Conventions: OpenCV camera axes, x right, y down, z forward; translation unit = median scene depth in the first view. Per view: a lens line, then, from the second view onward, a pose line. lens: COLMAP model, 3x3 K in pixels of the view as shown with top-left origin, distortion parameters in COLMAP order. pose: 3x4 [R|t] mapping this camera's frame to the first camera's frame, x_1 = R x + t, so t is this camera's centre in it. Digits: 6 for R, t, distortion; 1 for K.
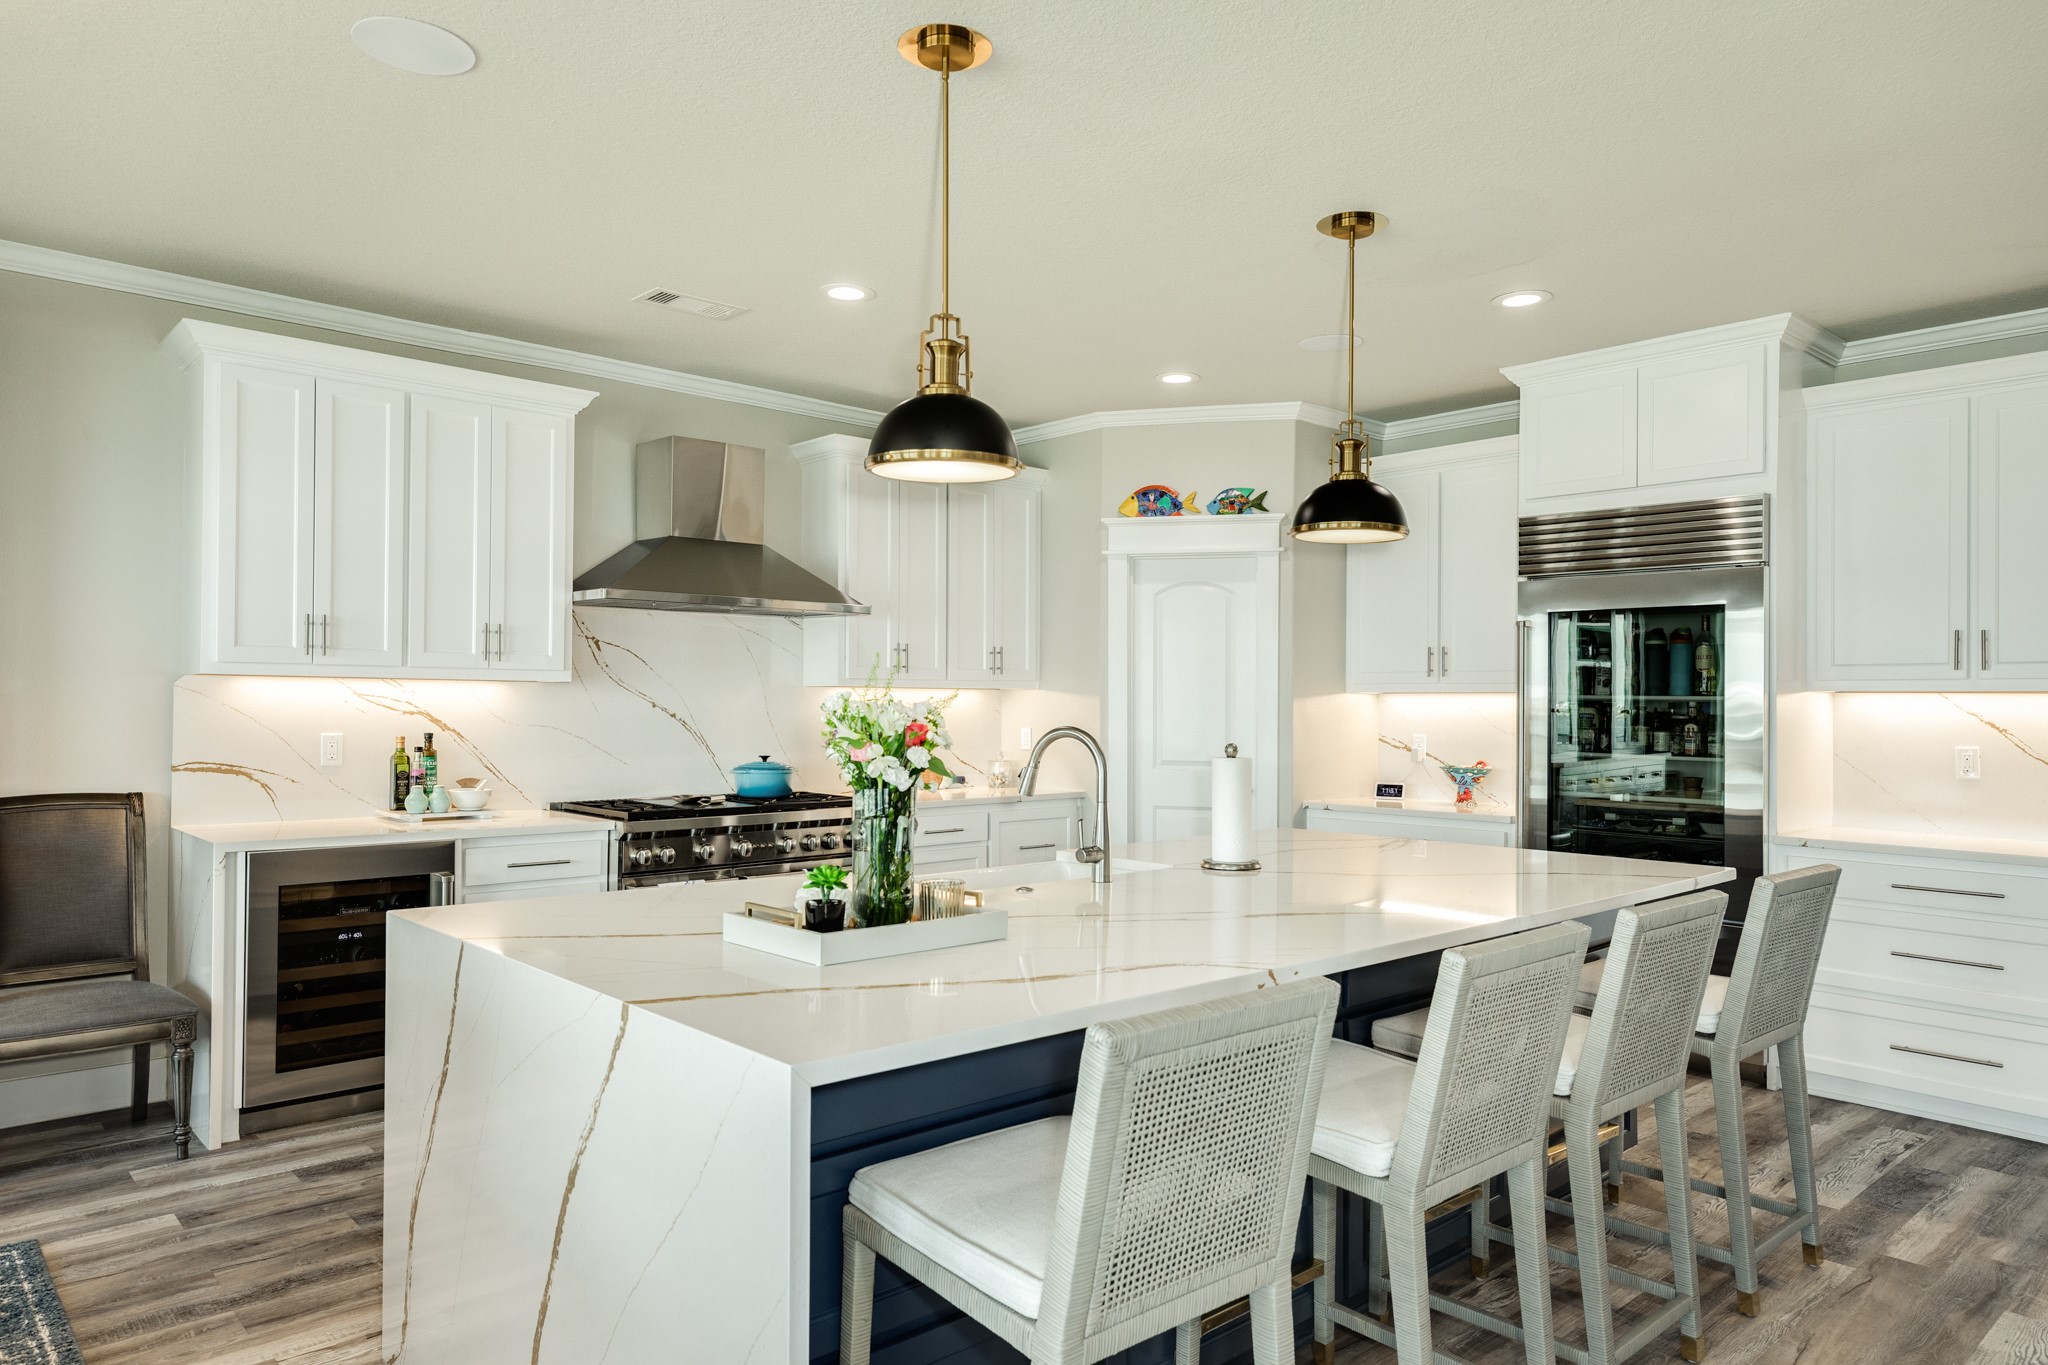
lens RADIAL K [[1312.1, 0, 1039.6], [0, 1312.1, 693.4], [0, 0, 1]] dist [0.005232, -0.001249]
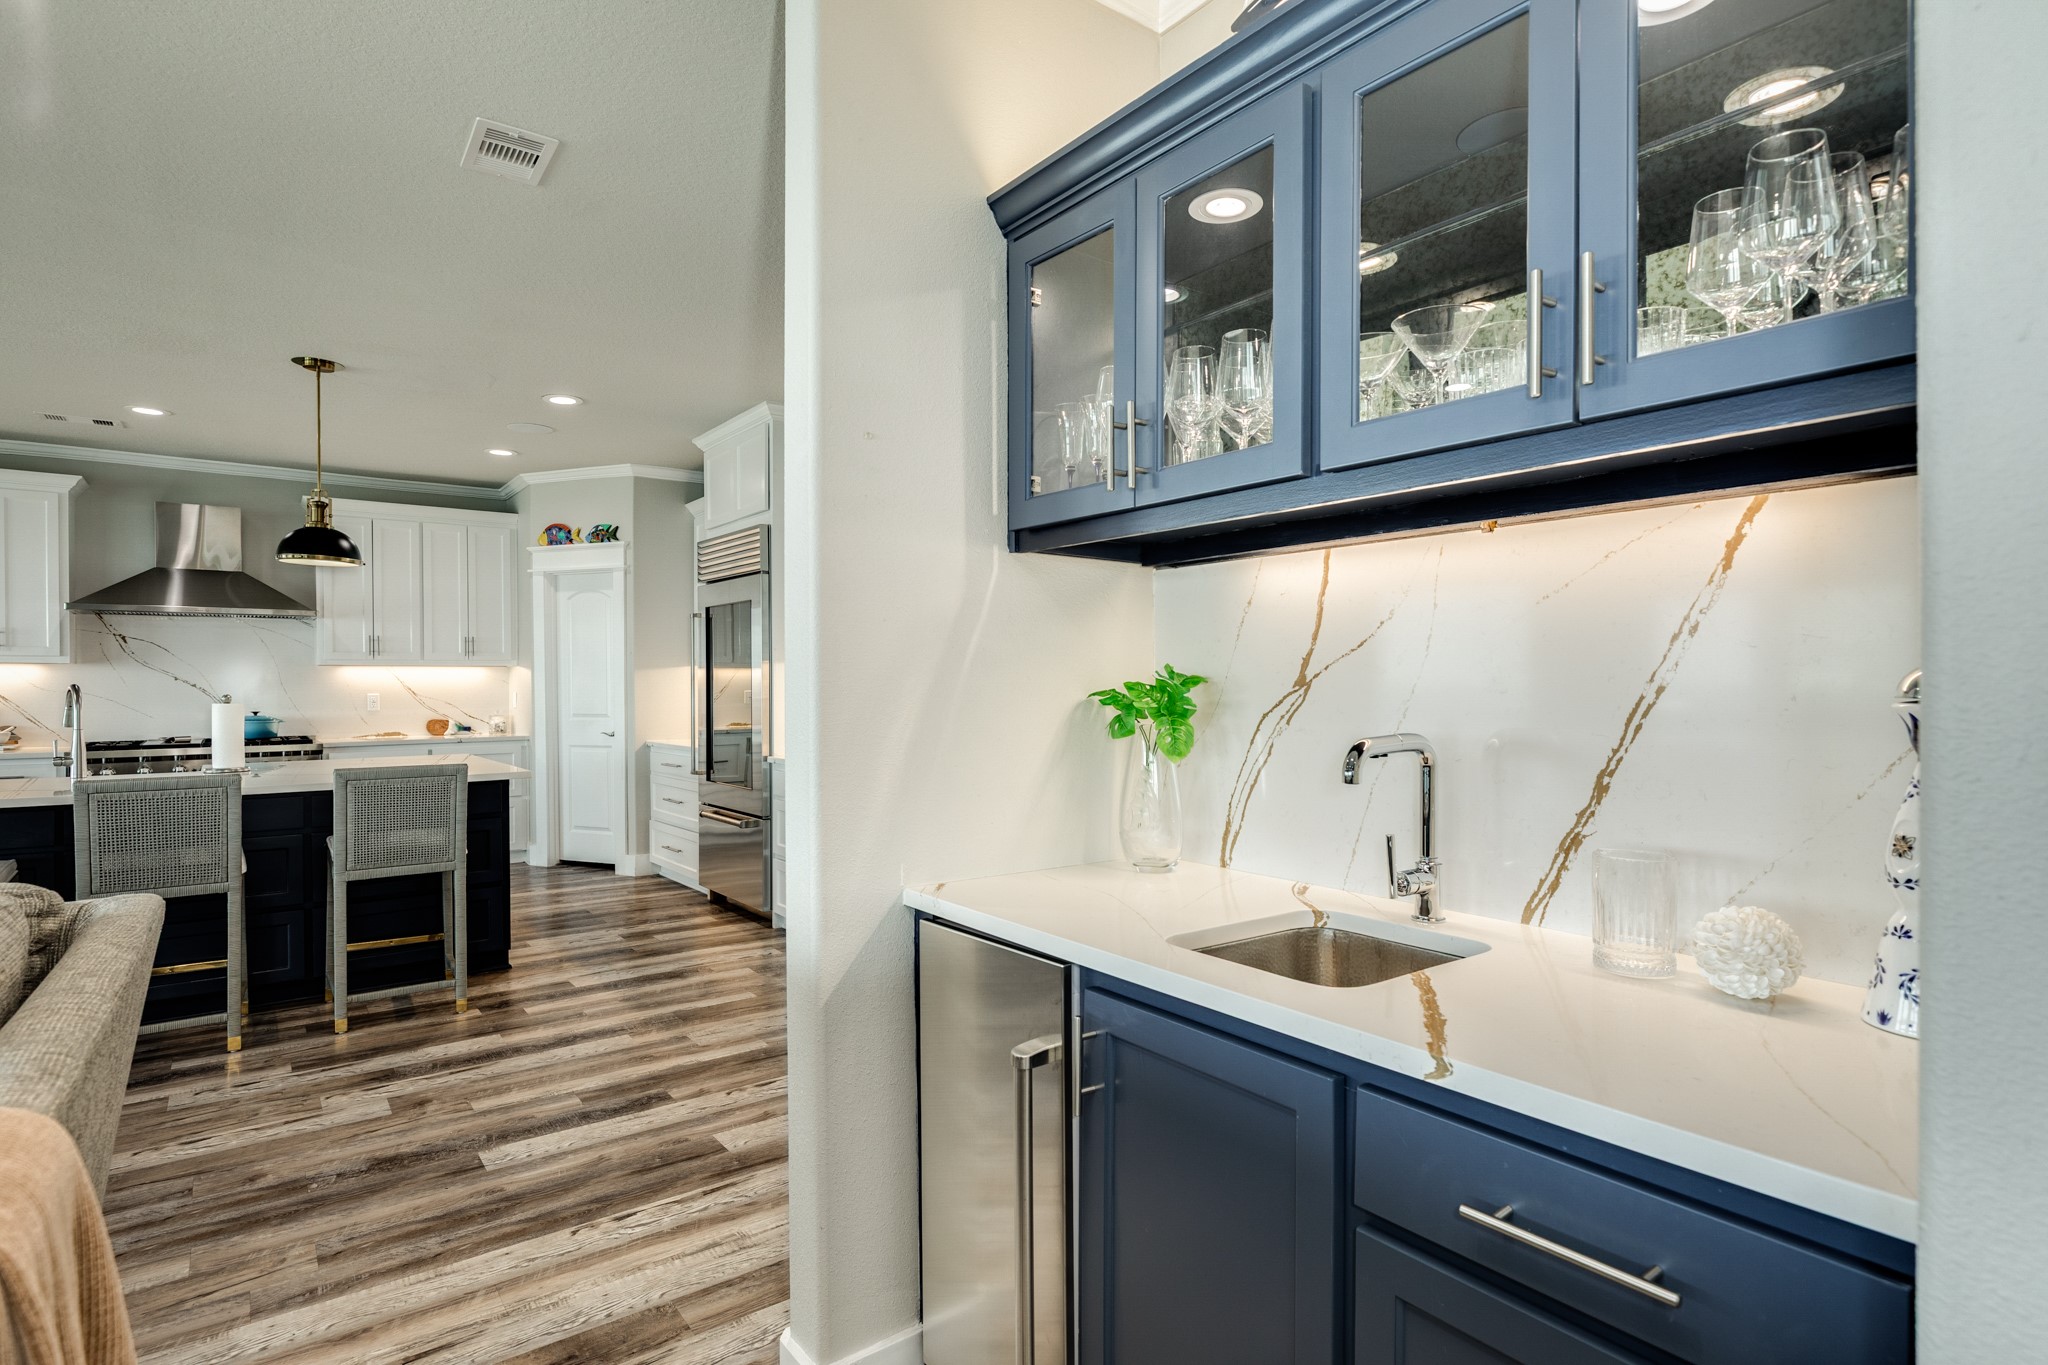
lens RADIAL K [[1037.5, 0, 1039.1], [0, 1037.5, 696.5], [0, 0, 1]] dist [-0.005471, 0.001638]
pose [[0.995915, -0.010309, -0.089710, 0.800616], [0.011792, 0.999802, 0.016019, 0.022338], [0.089527, -0.017011, 0.995839, -0.104782]]
